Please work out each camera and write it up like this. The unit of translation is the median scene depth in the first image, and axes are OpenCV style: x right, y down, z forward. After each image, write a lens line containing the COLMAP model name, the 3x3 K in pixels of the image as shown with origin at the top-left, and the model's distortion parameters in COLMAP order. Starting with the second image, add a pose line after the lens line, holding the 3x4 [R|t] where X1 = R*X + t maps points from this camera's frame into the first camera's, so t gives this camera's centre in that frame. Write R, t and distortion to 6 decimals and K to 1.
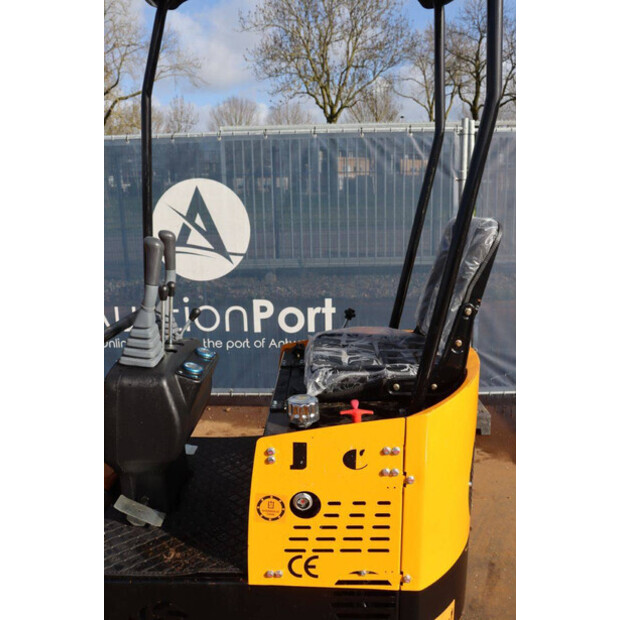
lens RADIAL K [[558.8, 0, 306.9], [0, 558.8, 313.0], [0, 0, 1]] dist [-0.094889, 0.004605]
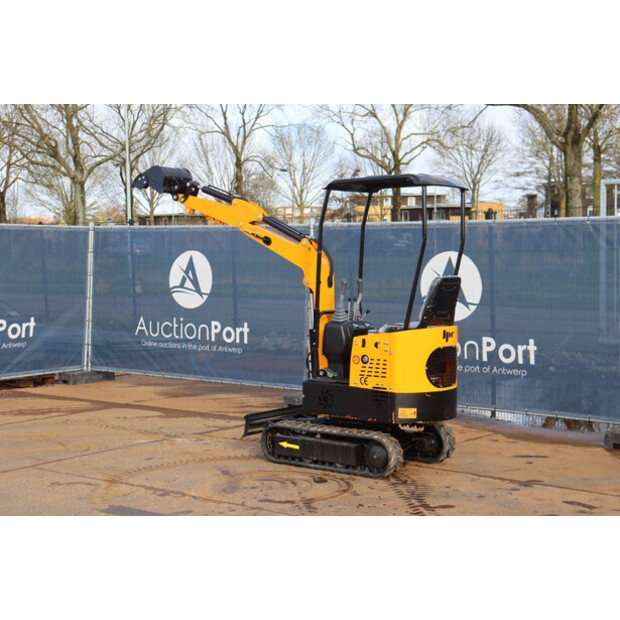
lens RADIAL K [[1094.0, 0, 329.4], [0, 1094.0, 325.6], [0, 0, 1]] dist [0.158842, 0.000000]
pose [[0.821242, 0.053634, -0.568054, 1.151315], [-0.131606, 0.986533, -0.097118, 0.265240], [0.555196, 0.154517, 0.817241, -1.465490]]
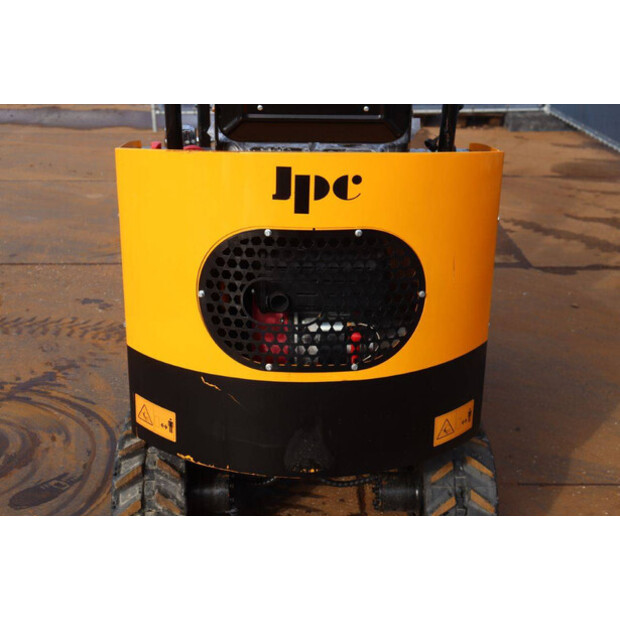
lens RADIAL K [[939.1, 0, 310.0], [0, 939.1, 304.3], [0, 0, 1]] dist [0.122341, 0.000000]
pose [[0.051995, 0.358895, -0.931928, 0.590300], [-0.208249, 0.916572, 0.341363, -0.063447], [0.976693, 0.176324, 0.122397, 0.370731]]
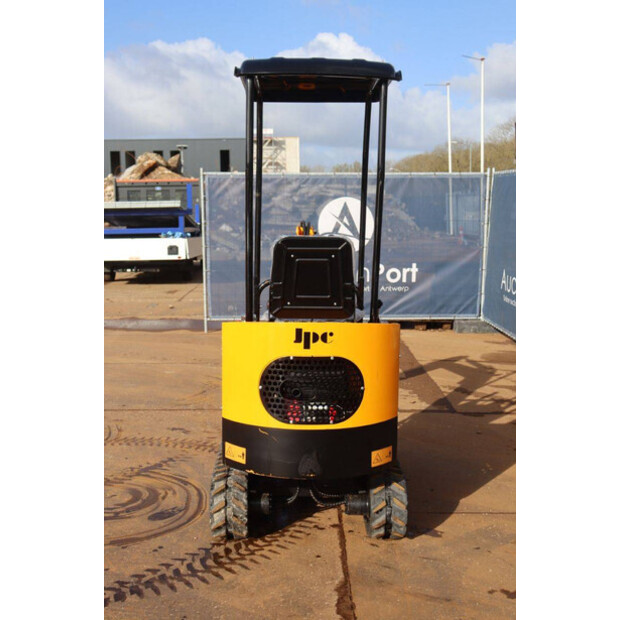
lens RADIAL K [[821.0, 0, 311.8], [0, 821.0, 307.1], [0, 0, 1]] dist [0.034143, 0.000000]
pose [[0.044151, 0.142624, -0.988792, 1.050657], [-0.207567, 0.969468, 0.130569, -0.111964], [0.977224, 0.199476, 0.072407, 0.345057]]
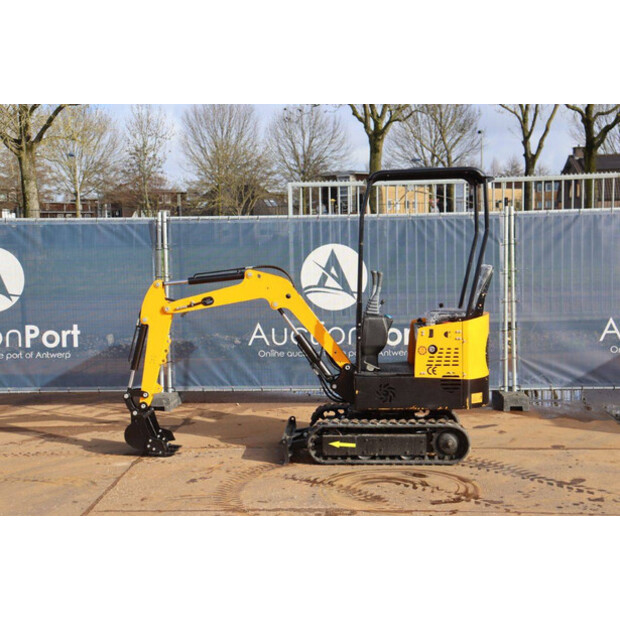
lens RADIAL K [[939.1, 0, 322.9], [0, 939.1, 309.0], [0, 0, 1]] dist [0.122341, 0.000000]
pose [[0.999997, 0.000864, -0.002389, -0.213044], [-0.001192, 0.990002, -0.141047, 0.297160], [0.002243, 0.141050, 0.990000, -1.521441]]
